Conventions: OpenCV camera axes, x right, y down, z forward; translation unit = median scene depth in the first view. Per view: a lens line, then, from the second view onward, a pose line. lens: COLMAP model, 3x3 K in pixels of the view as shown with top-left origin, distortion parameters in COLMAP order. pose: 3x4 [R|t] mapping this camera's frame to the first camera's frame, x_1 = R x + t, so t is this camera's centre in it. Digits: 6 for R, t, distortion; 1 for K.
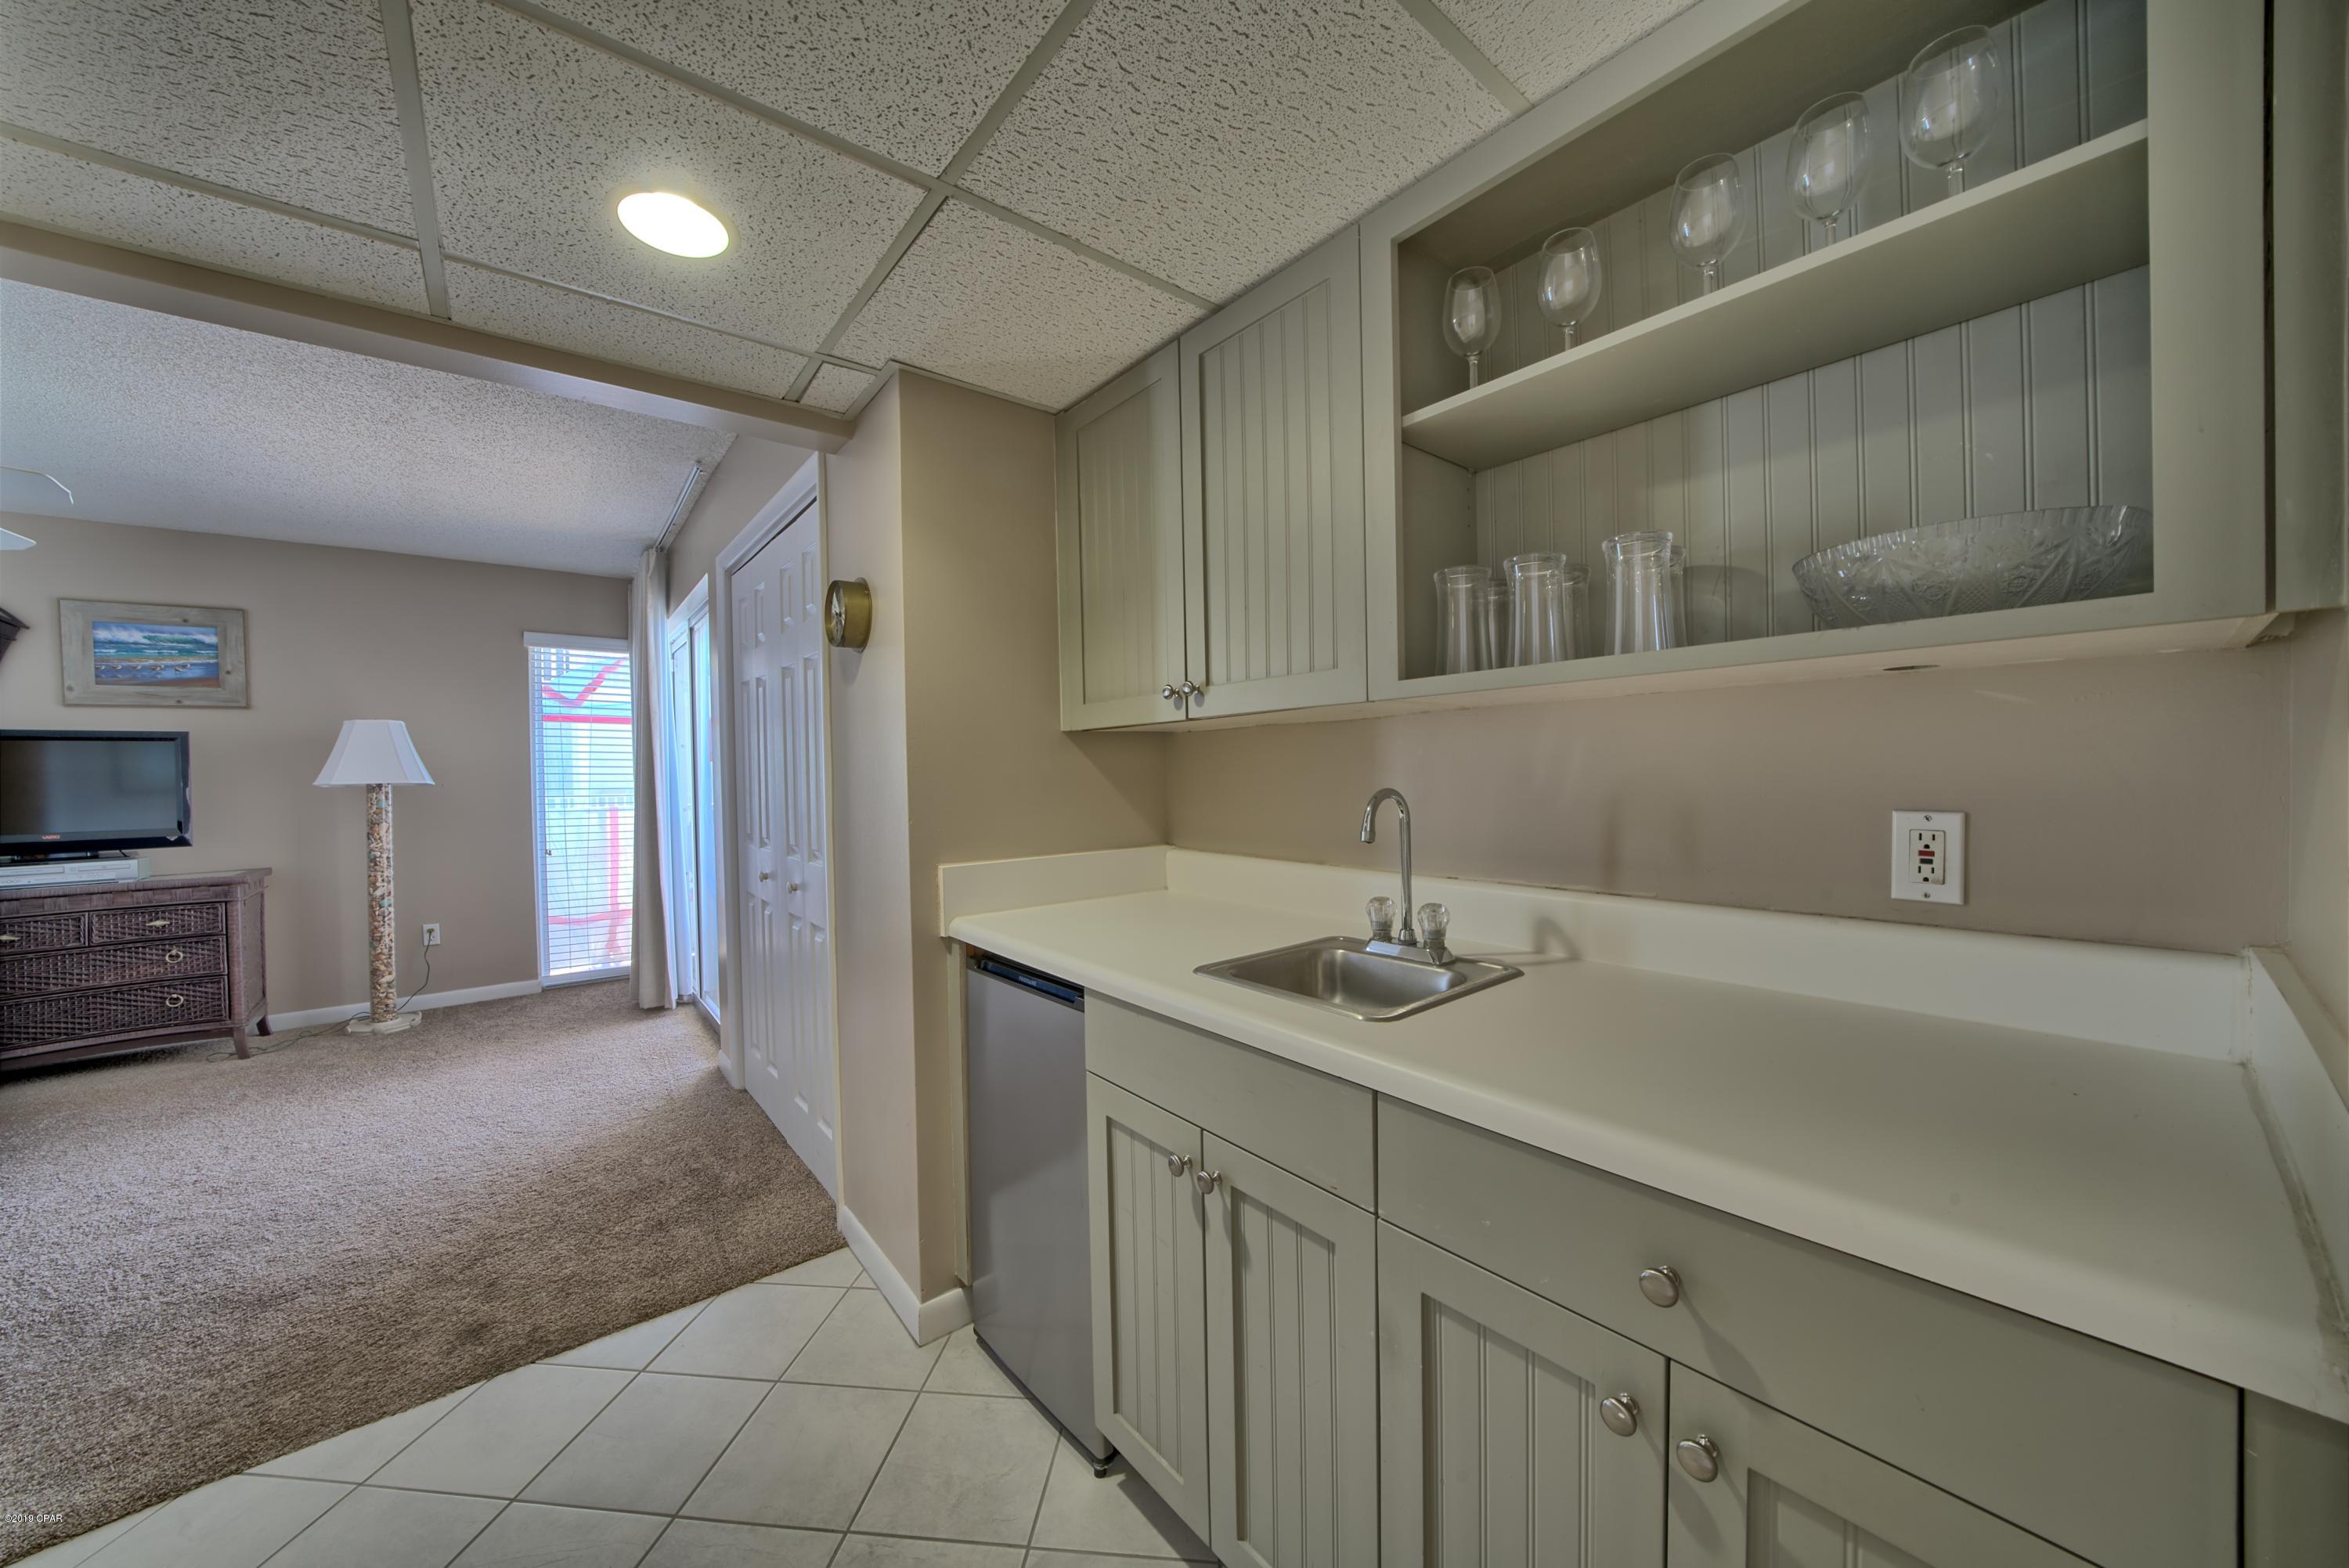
lens RADIAL K [[819.0, 0, 1174.5], [0, 819.0, 784.0], [0, 0, 1]] dist [-0.005419, 0.000135]
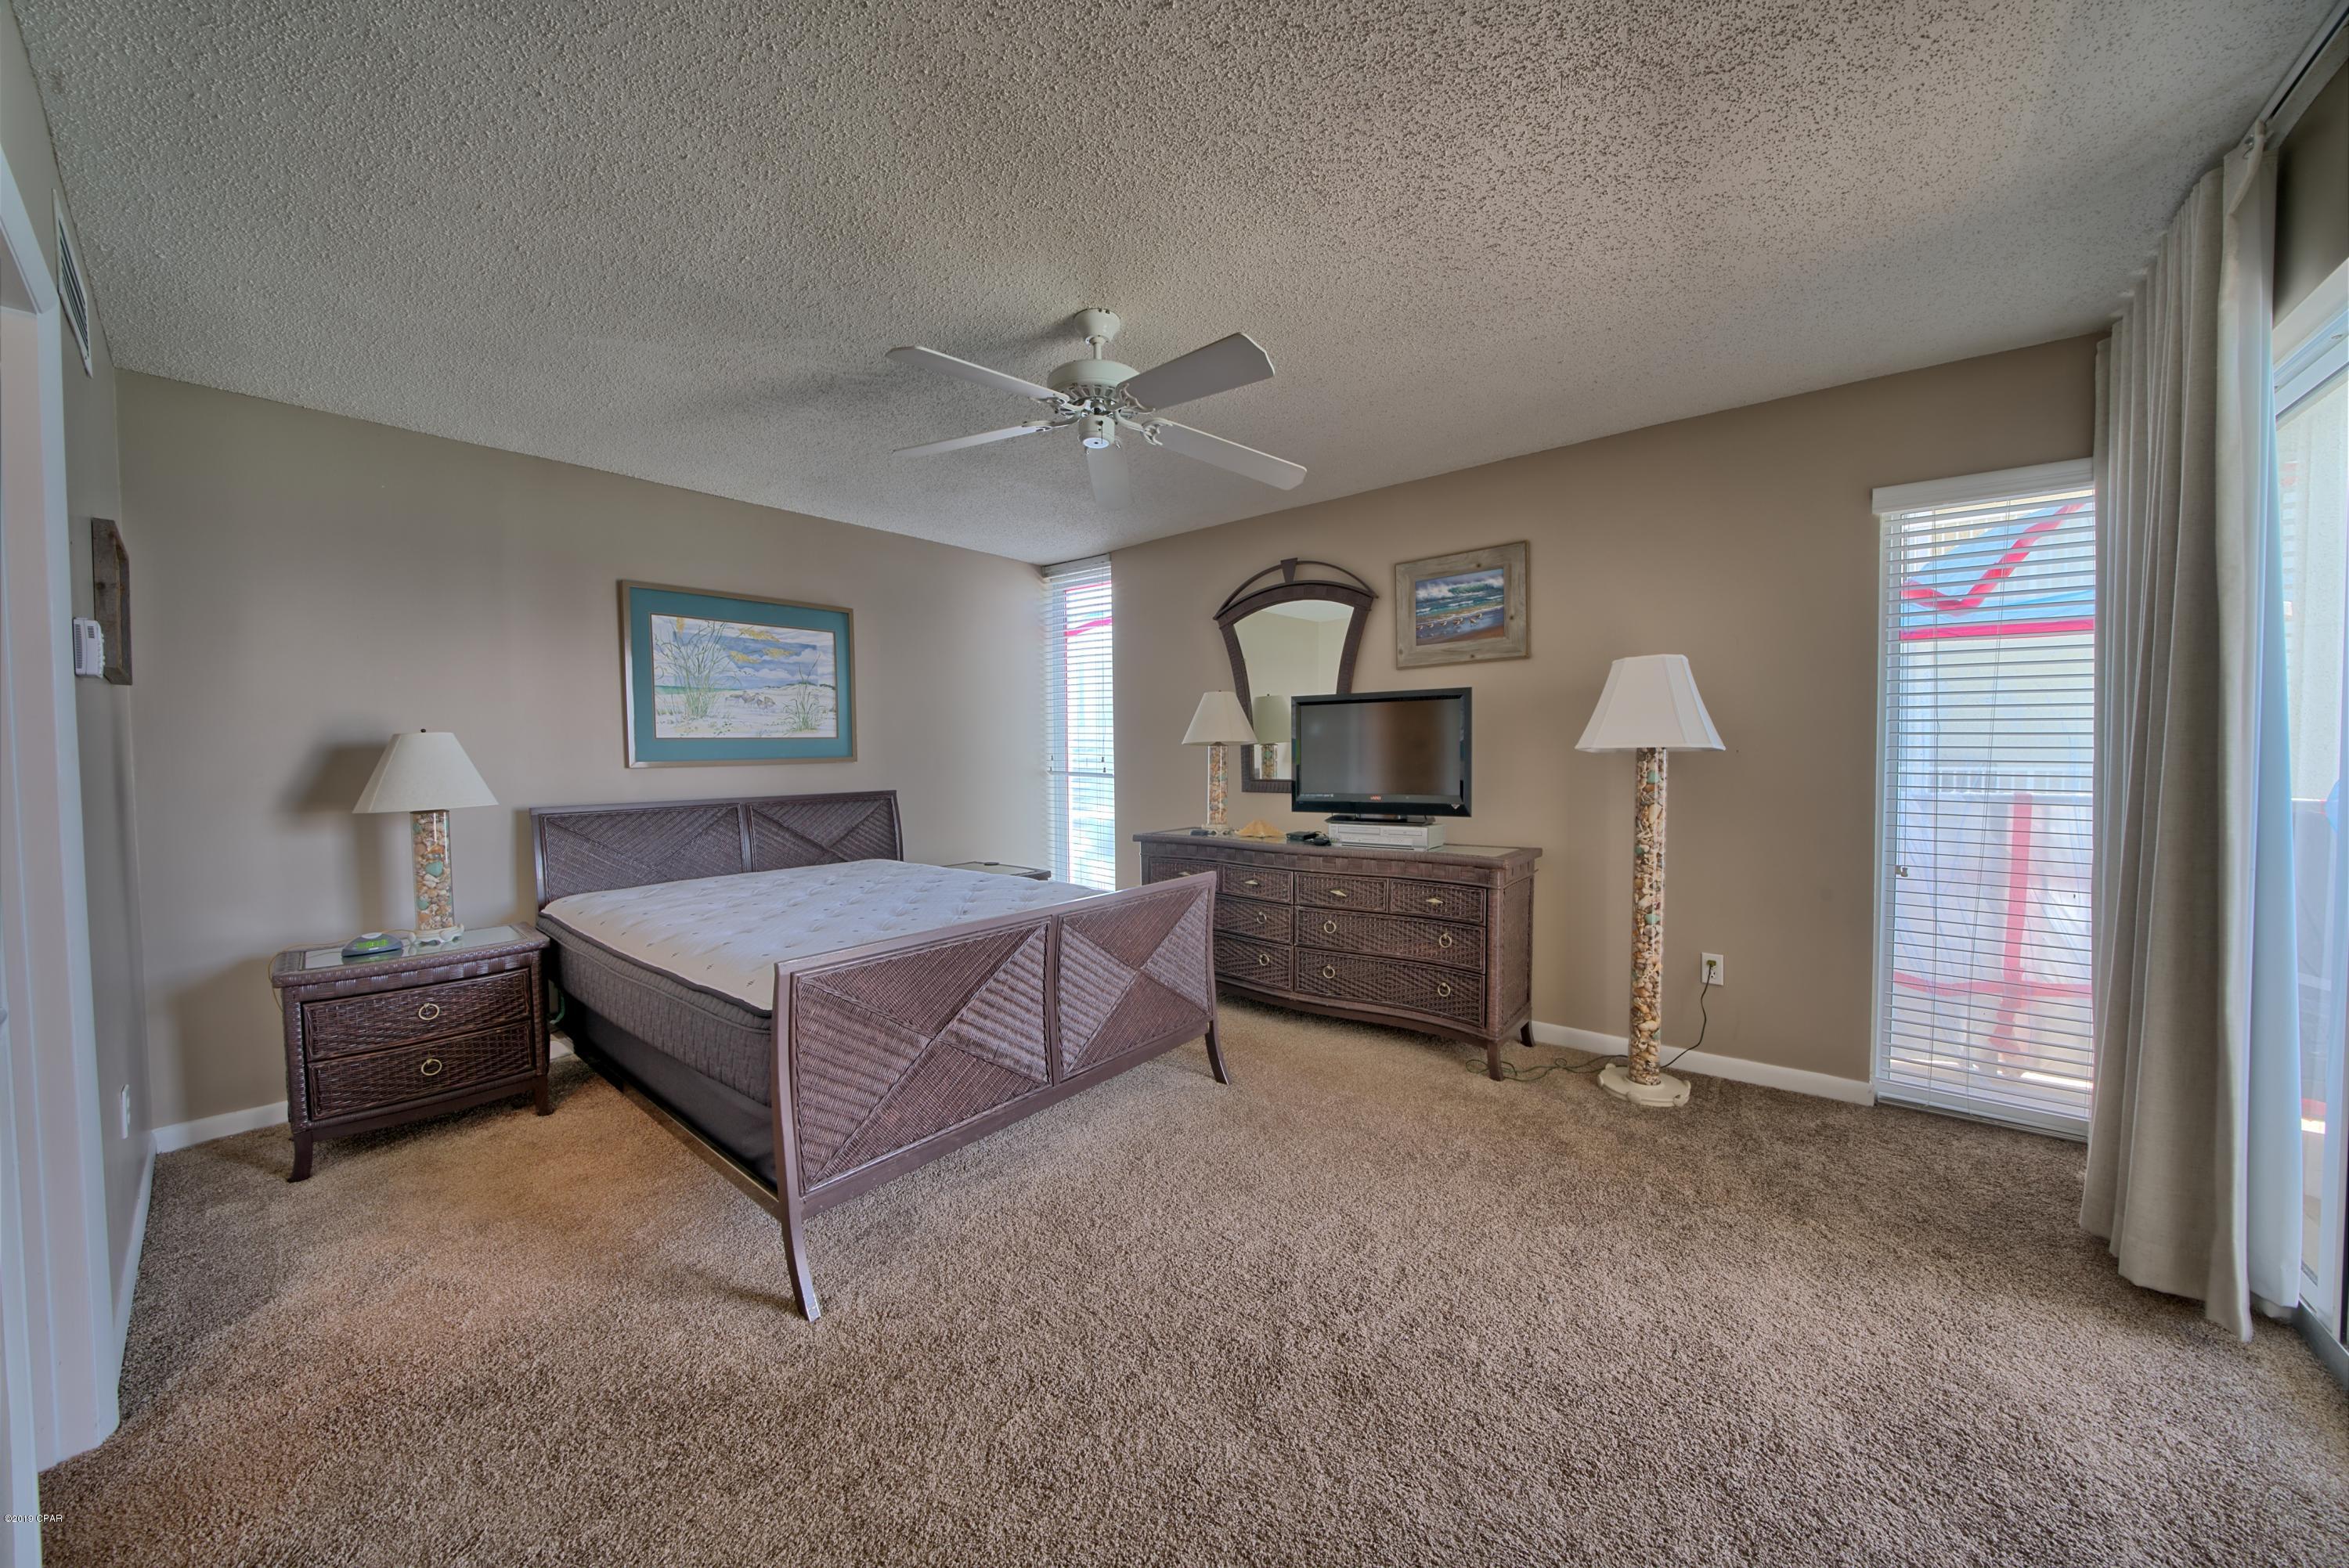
lens RADIAL K [[813.6, 0, 1101.5], [0, 813.6, 775.9], [0, 0, 1]] dist [-0.039837, 0.004866]
pose [[0.151302, 0.041143, -0.987631, -0.371661], [-0.009990, 0.999146, 0.040092, 0.000922], [0.988437, 0.003800, 0.151584, 0.432012]]
